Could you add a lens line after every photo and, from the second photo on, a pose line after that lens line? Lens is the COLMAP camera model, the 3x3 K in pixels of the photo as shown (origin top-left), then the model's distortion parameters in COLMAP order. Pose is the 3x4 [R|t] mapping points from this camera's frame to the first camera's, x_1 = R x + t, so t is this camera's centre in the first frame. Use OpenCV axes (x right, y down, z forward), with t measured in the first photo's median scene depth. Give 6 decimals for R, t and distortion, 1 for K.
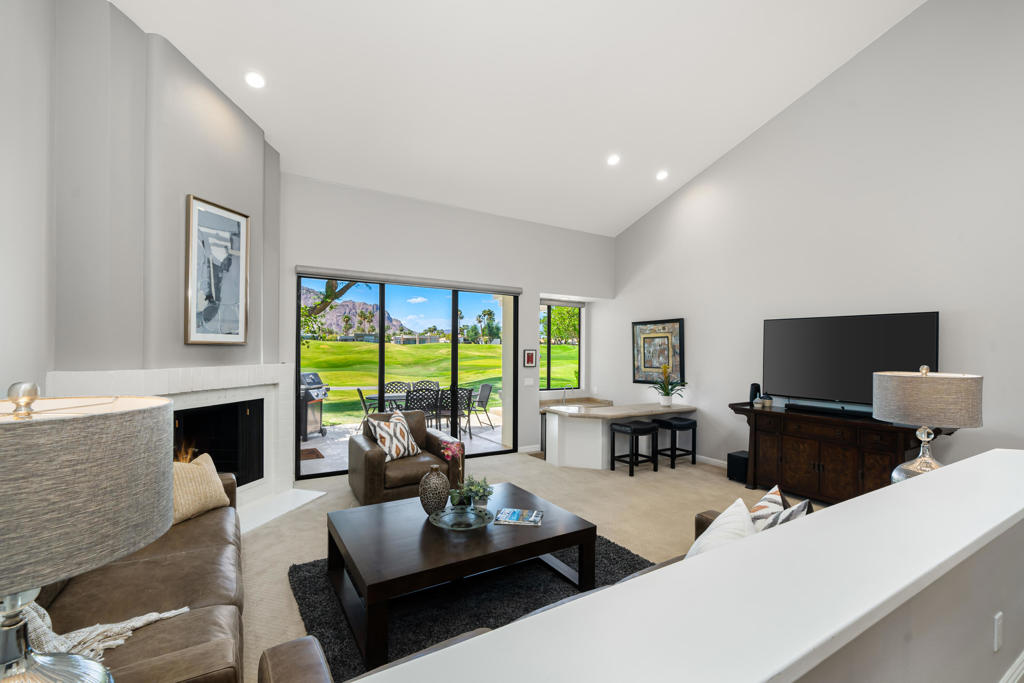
lens RADIAL K [[460.2, 0, 512.8], [0, 460.2, 347.3], [0, 0, 1]] dist [0.000322, 0.000046]
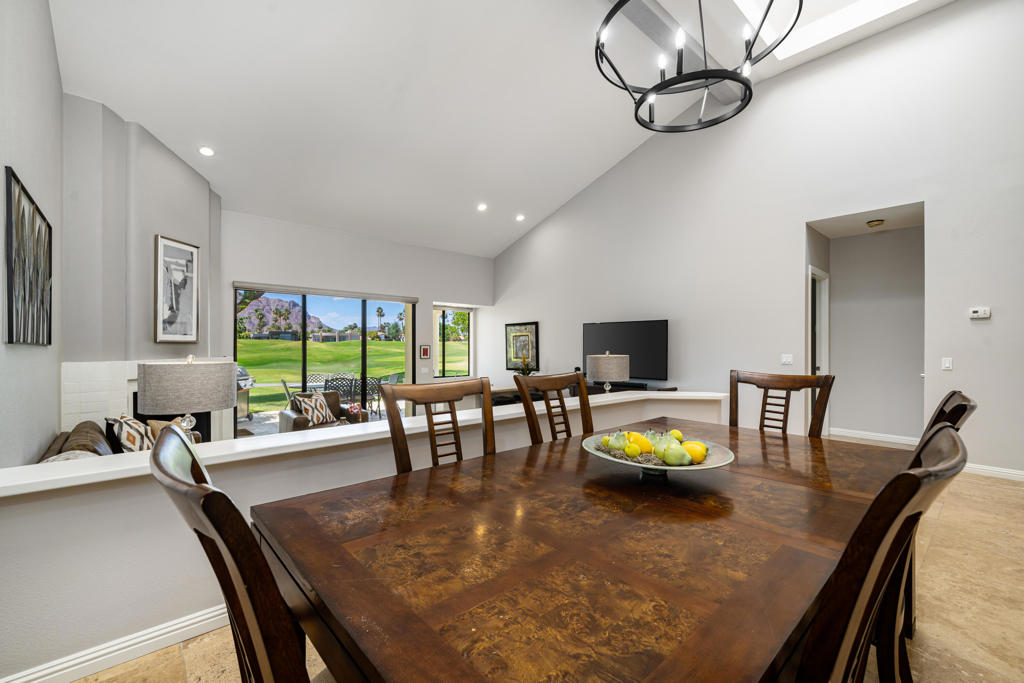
lens RADIAL K [[438.0, 0, 508.6], [0, 438.0, 344.4], [0, 0, 1]] dist [0.000064, 0.000094]
pose [[0.985788, -0.007005, 0.167846, 0.065767], [0.006802, 0.999975, 0.001784, 0.002015], [-0.167855, -0.000617, 0.985812, -0.271973]]
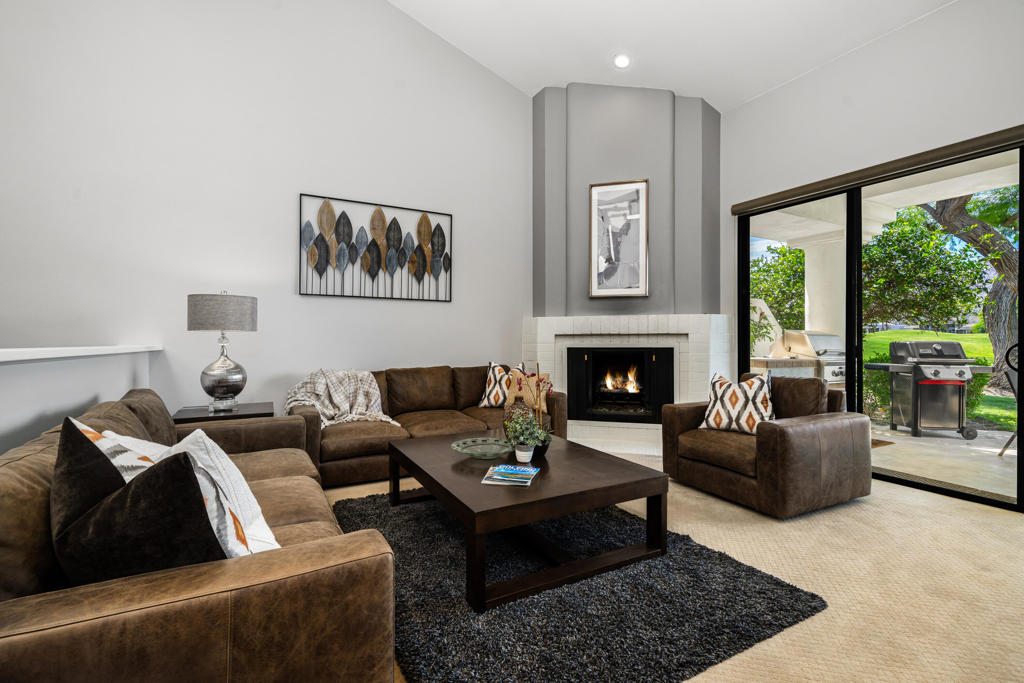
lens RADIAL K [[444.0, 0, 496.0], [0, 444.0, 339.3], [0, 0, 1]] dist [0.000386, 0.000025]
pose [[-0.075222, -0.004118, -0.997158, 0.339208], [-0.000732, 0.999991, -0.004074, 0.067660], [0.997167, 0.000423, -0.075225, 0.473370]]
